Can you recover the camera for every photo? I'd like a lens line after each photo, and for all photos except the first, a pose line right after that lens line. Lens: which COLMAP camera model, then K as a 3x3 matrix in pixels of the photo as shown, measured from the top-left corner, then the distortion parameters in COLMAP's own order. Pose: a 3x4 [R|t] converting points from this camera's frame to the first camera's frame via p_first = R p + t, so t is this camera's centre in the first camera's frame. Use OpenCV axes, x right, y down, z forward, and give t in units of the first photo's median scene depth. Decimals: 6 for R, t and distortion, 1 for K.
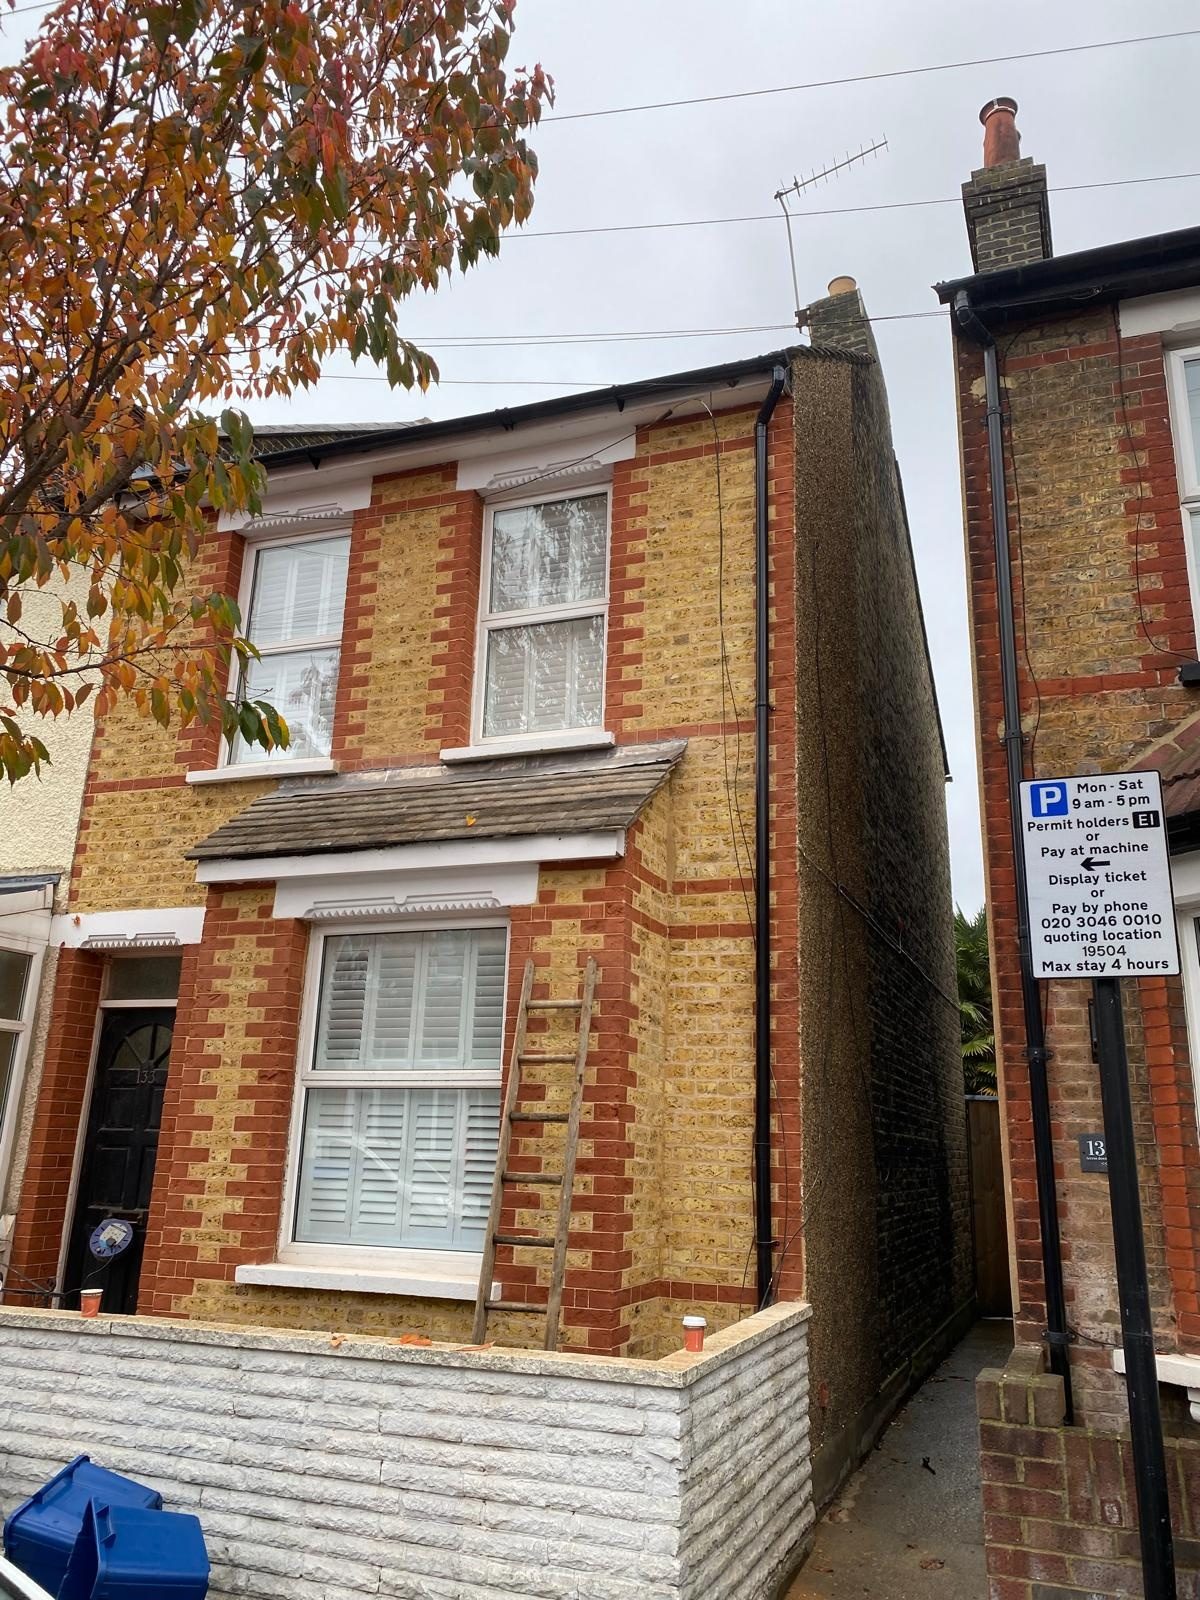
lens RADIAL K [[1196.9, 0, 611.0], [0, 1196.9, 799.7], [0, 0, 1]] dist [0.033385, -0.054242]
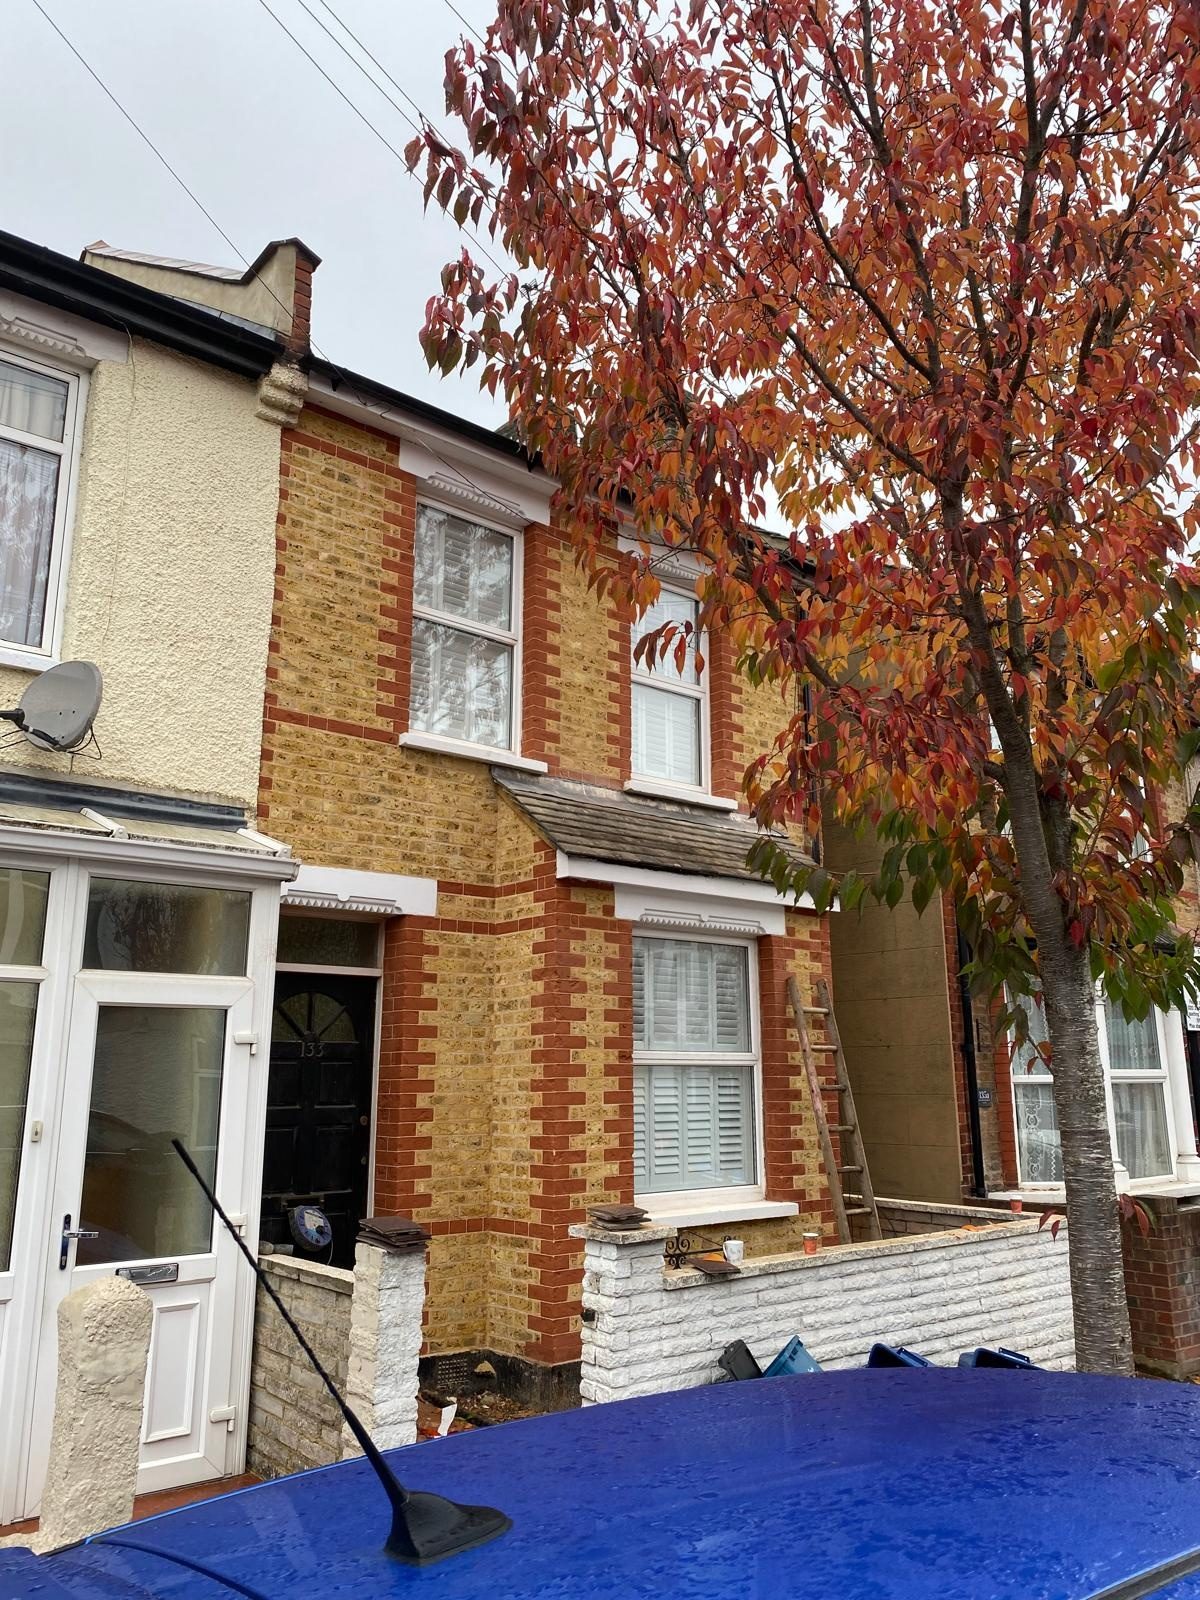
lens RADIAL K [[1196.9, 0, 611.6], [0, 1196.9, 799.2], [0, 0, 1]] dist [0.033385, -0.054242]
pose [[0.501009, 0.178430, 0.846848, -1.246829], [-0.219632, 0.972695, -0.075008, 0.074711], [-0.837109, -0.148415, 0.526518, 0.418319]]
